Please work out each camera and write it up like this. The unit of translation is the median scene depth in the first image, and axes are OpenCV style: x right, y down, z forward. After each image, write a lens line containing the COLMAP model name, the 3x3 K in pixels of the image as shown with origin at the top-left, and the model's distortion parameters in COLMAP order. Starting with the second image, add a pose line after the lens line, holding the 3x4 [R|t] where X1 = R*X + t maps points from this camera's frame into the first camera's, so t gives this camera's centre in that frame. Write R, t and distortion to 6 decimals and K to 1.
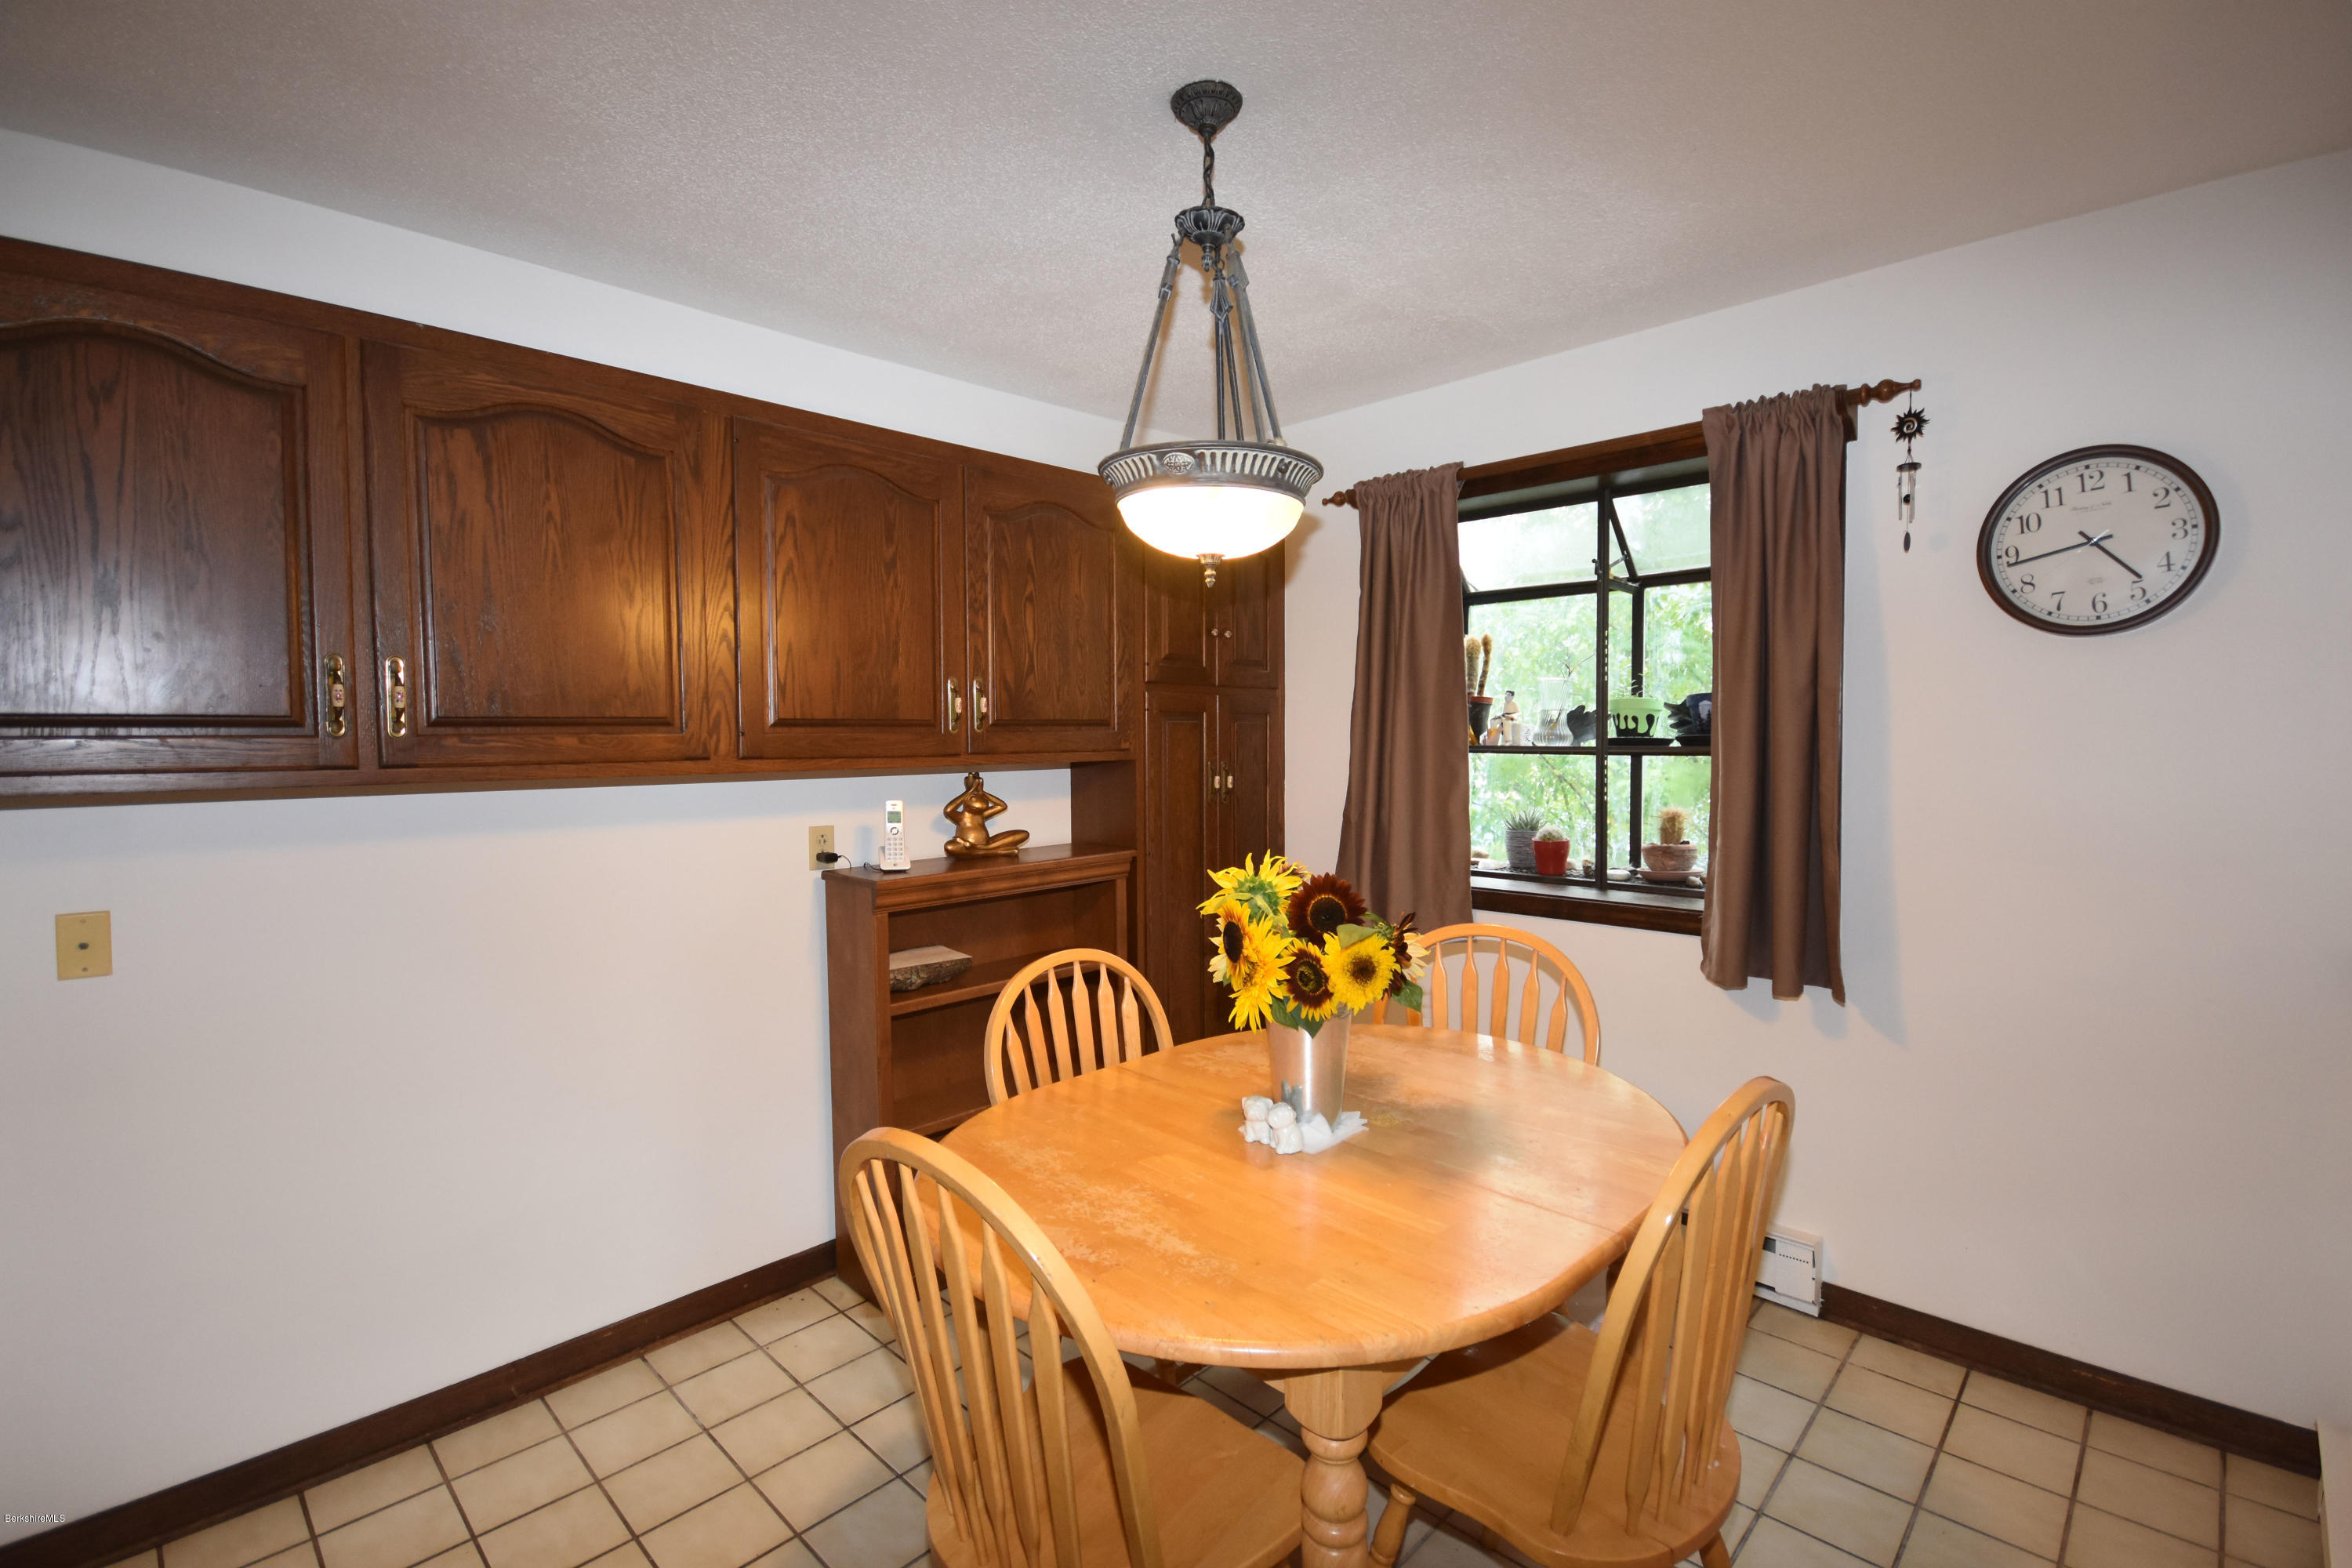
lens RADIAL K [[1052.6, 0, 1171.0], [0, 1052.6, 810.0], [0, 0, 1]] dist [0.019807, -0.000126]
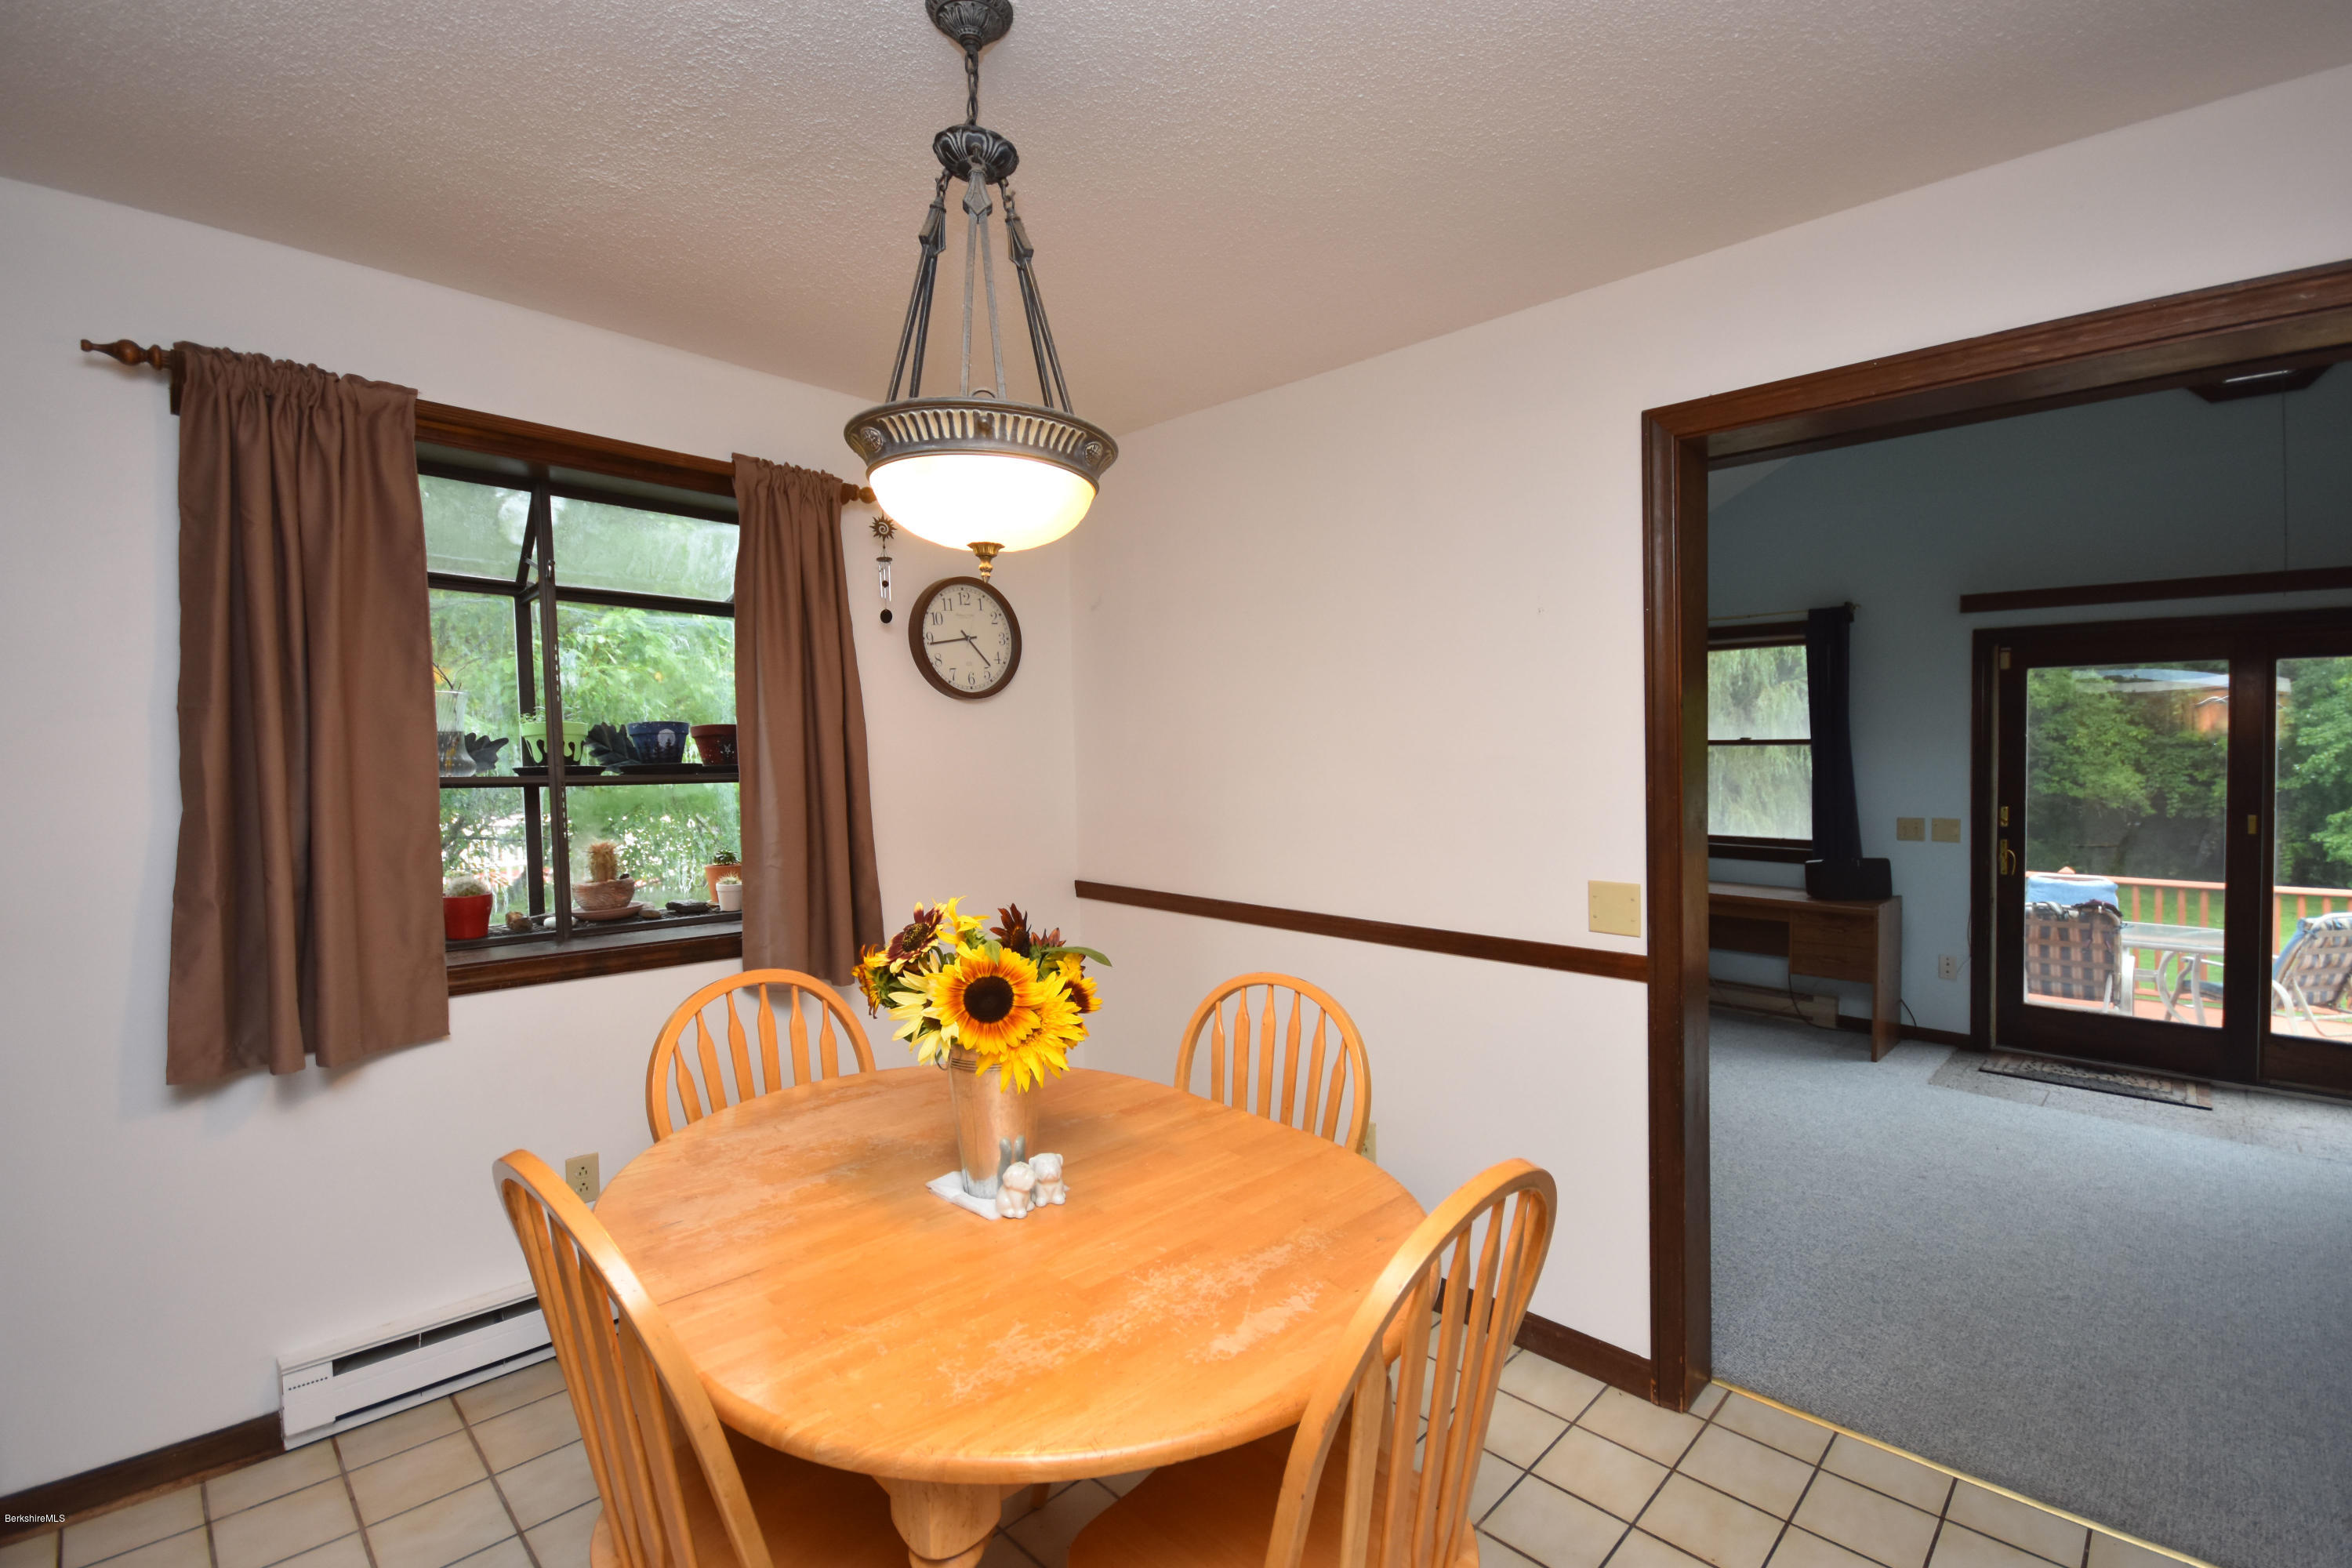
lens RADIAL K [[1044.9, 0, 1200.3], [0, 1044.9, 796.8], [0, 0, 1]] dist [-0.002871, -0.000349]
pose [[-0.005531, -0.028928, 0.999566, -0.567312], [0.074258, 0.996810, 0.029259, -0.036533], [-0.997224, 0.074388, -0.003365, 0.596773]]
